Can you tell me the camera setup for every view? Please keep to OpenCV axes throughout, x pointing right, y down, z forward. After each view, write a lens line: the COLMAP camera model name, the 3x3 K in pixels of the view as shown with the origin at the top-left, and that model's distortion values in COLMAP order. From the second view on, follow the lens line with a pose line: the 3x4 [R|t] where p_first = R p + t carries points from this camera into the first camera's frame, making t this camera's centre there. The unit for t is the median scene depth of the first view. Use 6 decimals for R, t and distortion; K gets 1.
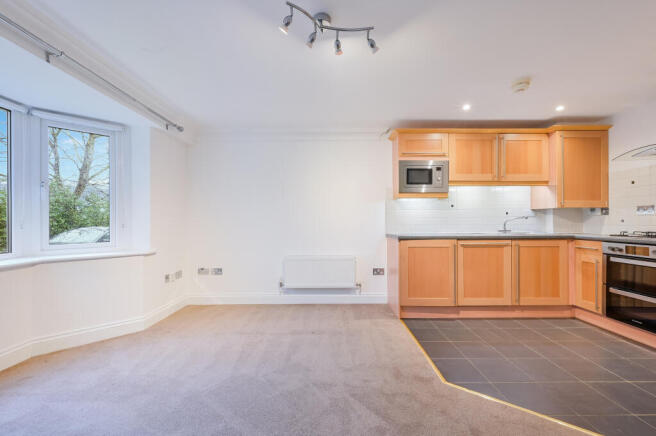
lens RADIAL K [[271.4, 0, 329.1], [0, 271.4, 220.8], [0, 0, 1]] dist [-0.001272, -0.000457]
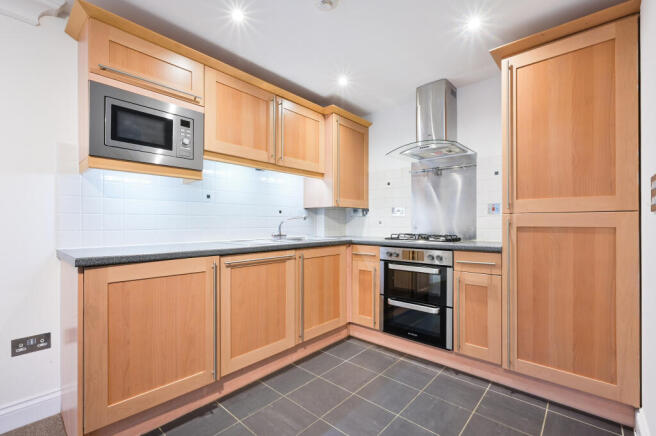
lens RADIAL K [[286.0, 0, 326.5], [0, 286.0, 222.8], [0, 0, 1]] dist [0.004609, 0.000388]
pose [[0.667248, 0.003634, 0.744827, 0.178649], [-0.004670, 0.999989, -0.000696, 0.002991], [-0.744821, -0.003014, 0.667257, 0.436720]]
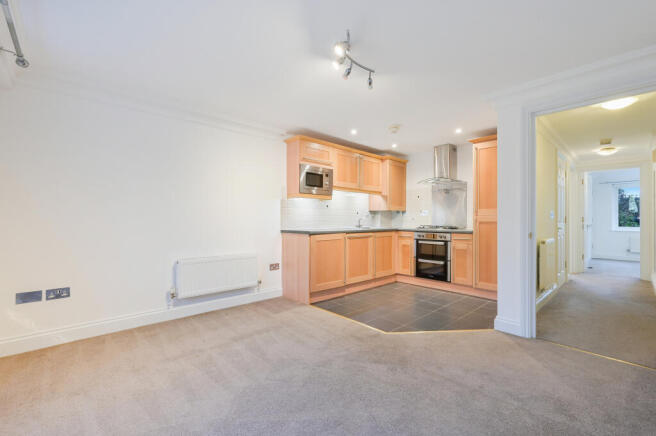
lens RADIAL K [[286.0, 0, 327.4], [0, 286.0, 216.0], [0, 0, 1]] dist [0.004609, 0.000388]
pose [[0.730185, 0.014294, 0.683100, -0.484673], [-0.009730, 0.999897, -0.010522, 0.003350], [-0.683181, 0.001037, 0.730249, 0.072100]]
